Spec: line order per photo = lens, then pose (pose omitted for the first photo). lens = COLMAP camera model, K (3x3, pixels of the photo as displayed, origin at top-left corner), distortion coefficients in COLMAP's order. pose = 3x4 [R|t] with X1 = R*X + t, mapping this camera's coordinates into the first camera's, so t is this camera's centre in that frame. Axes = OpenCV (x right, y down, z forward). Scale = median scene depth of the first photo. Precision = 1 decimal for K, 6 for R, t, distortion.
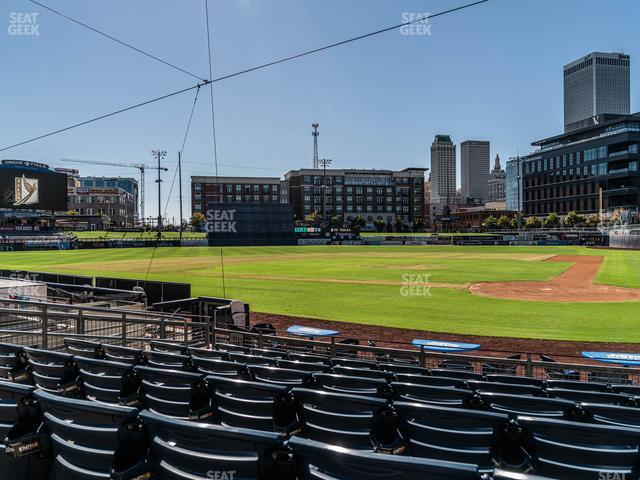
lens RADIAL K [[507.9, 0, 326.4], [0, 507.9, 239.5], [0, 0, 1]] dist [-0.032497, 0.031350]
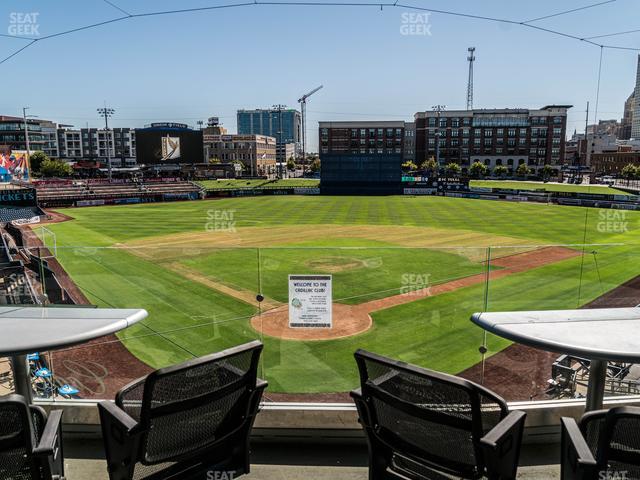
lens RADIAL K [[517.5, 0, 321.8], [0, 517.5, 254.4], [0, 0, 1]] dist [-0.032028, 0.029933]
pose [[0.936156, 0.069581, -0.344631, 0.134726], [-0.005993, 0.983237, 0.182235, -0.050116], [0.351534, -0.168535, 0.920880, -0.043992]]
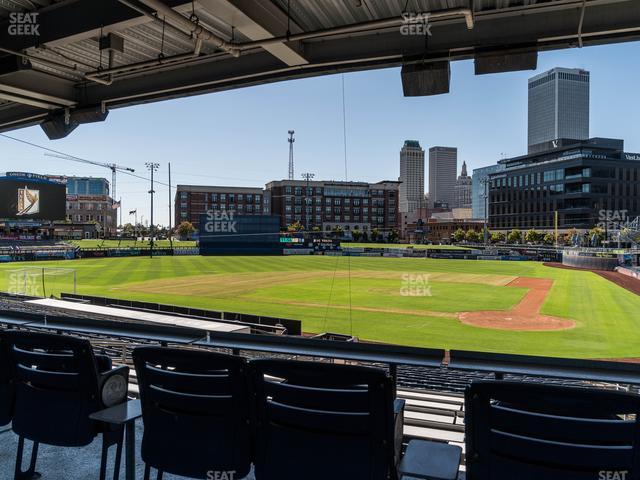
lens RADIAL K [[507.9, 0, 327.3], [0, 507.9, 250.8], [0, 0, 1]] dist [-0.032497, 0.031350]
pose [[0.997640, 0.013854, 0.067256, -0.029469], [-0.015430, 0.999617, 0.022961, -0.019056], [-0.066912, -0.023945, 0.997472, -0.064040]]
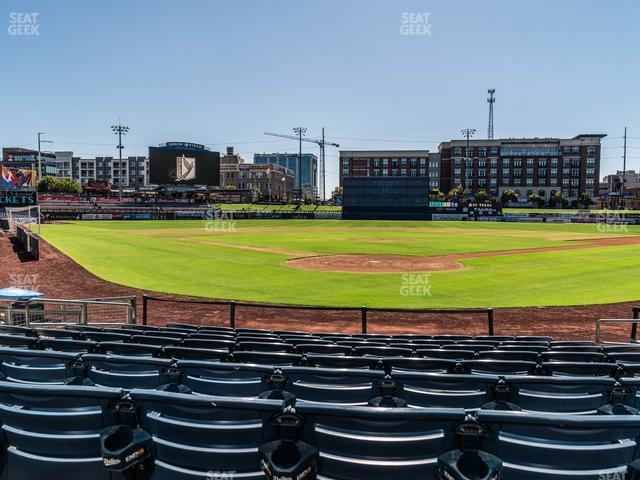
lens RADIAL K [[517.5, 0, 320.8], [0, 517.5, 252.1], [0, 0, 1]] dist [-0.032028, 0.029933]
pose [[0.926131, 0.043401, -0.374698, 0.100892], [-0.016115, 0.997004, 0.075651, 0.000512], [0.376859, -0.064024, 0.924055, 0.004978]]
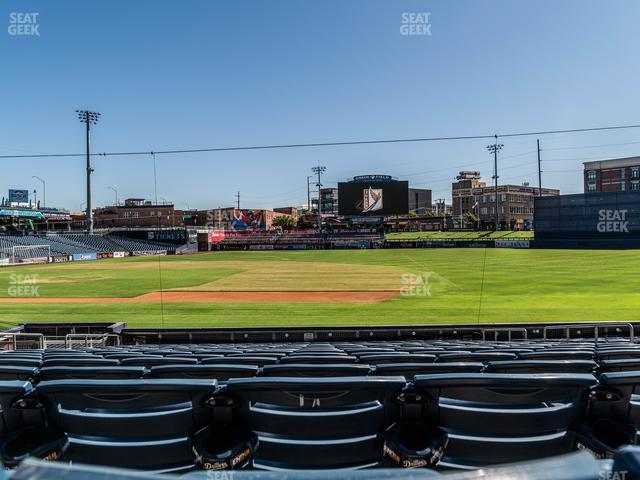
lens RADIAL K [[517.5, 0, 310.4], [0, 517.5, 242.0], [0, 0, 1]] dist [-0.032028, 0.029933]
pose [[0.410273, 0.010096, -0.911907, 0.329897], [0.005656, 0.999891, 0.013615, -0.008505], [0.911945, -0.010743, 0.410171, 0.244035]]
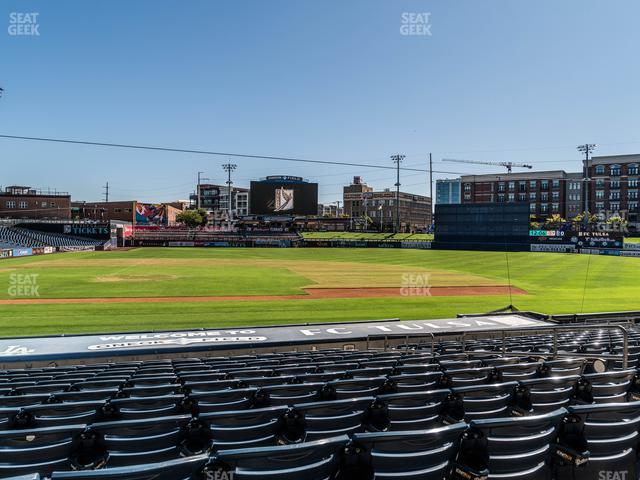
lens RADIAL K [[517.5, 0, 316.1], [0, 517.5, 226.4], [0, 0, 1]] dist [-0.032028, 0.029933]
pose [[0.674877, 0.003652, -0.737921, 0.280682], [-0.019877, 0.999715, -0.013231, -0.010038], [0.737662, 0.023597, 0.674758, 0.134139]]
